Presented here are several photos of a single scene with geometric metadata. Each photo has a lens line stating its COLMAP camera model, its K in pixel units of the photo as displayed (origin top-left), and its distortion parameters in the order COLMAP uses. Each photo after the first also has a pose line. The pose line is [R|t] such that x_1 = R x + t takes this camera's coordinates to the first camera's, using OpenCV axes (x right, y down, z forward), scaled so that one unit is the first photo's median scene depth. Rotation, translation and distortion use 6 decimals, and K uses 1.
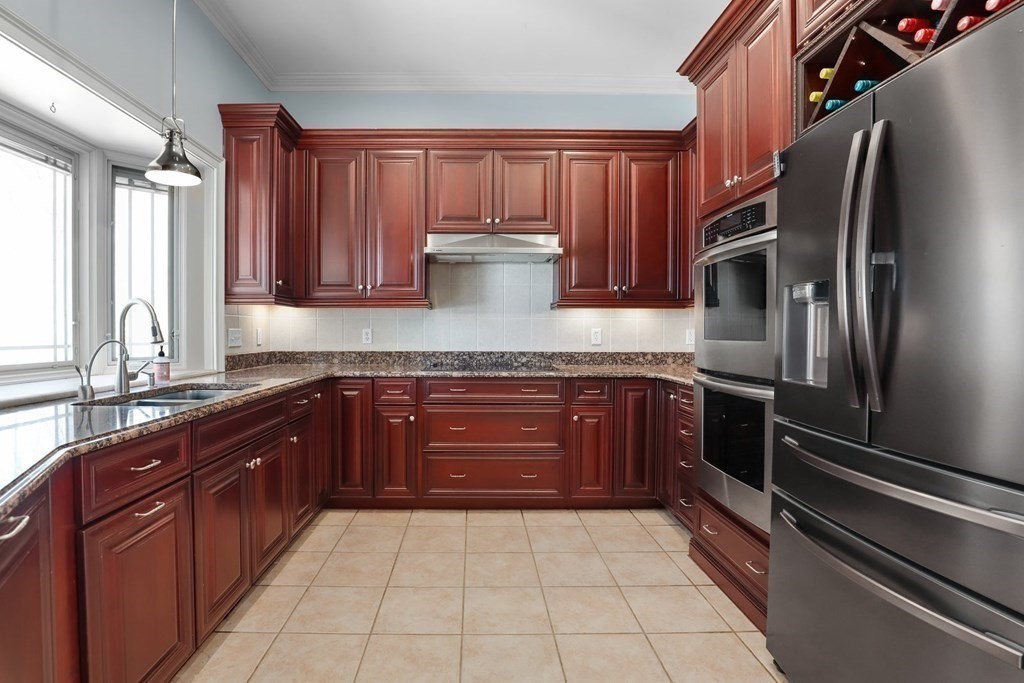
lens RADIAL K [[538.6, 0, 512.0], [0, 538.6, 341.5], [0, 0, 1]] dist [-0.035340, 0.000213]
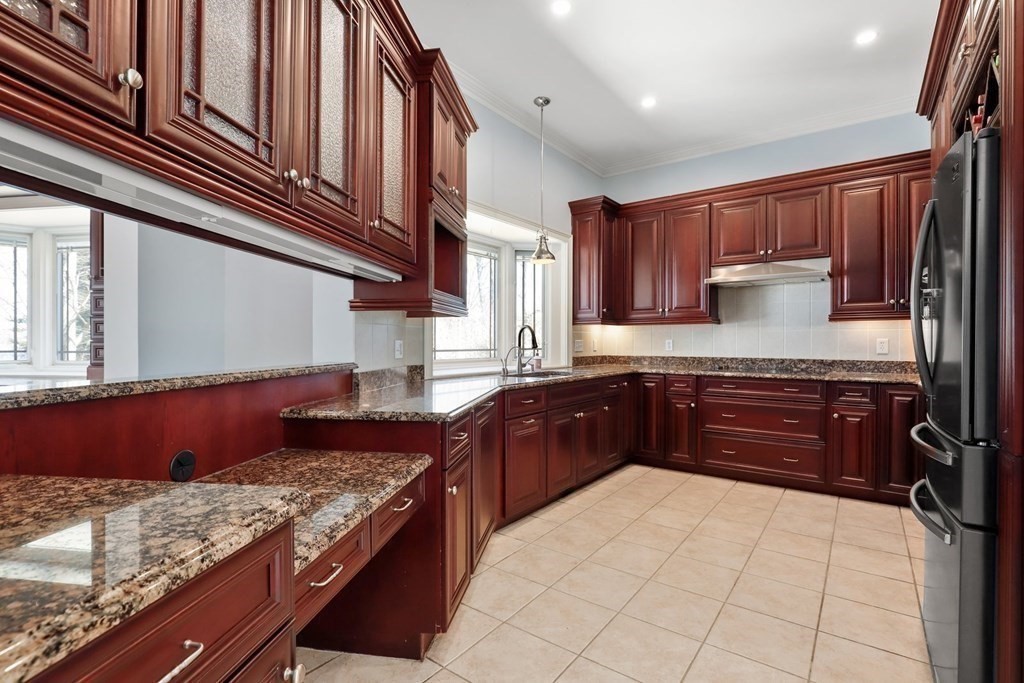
lens RADIAL K [[478.7, 0, 512.0], [0, 478.7, 341.5], [0, 0, 1]] dist [0.000766, 0.000025]
pose [[0.795762, -0.001696, -0.605607, 0.185376], [-0.009140, 0.999849, -0.014810, 0.002783], [0.605540, 0.017320, 0.795626, -0.253104]]
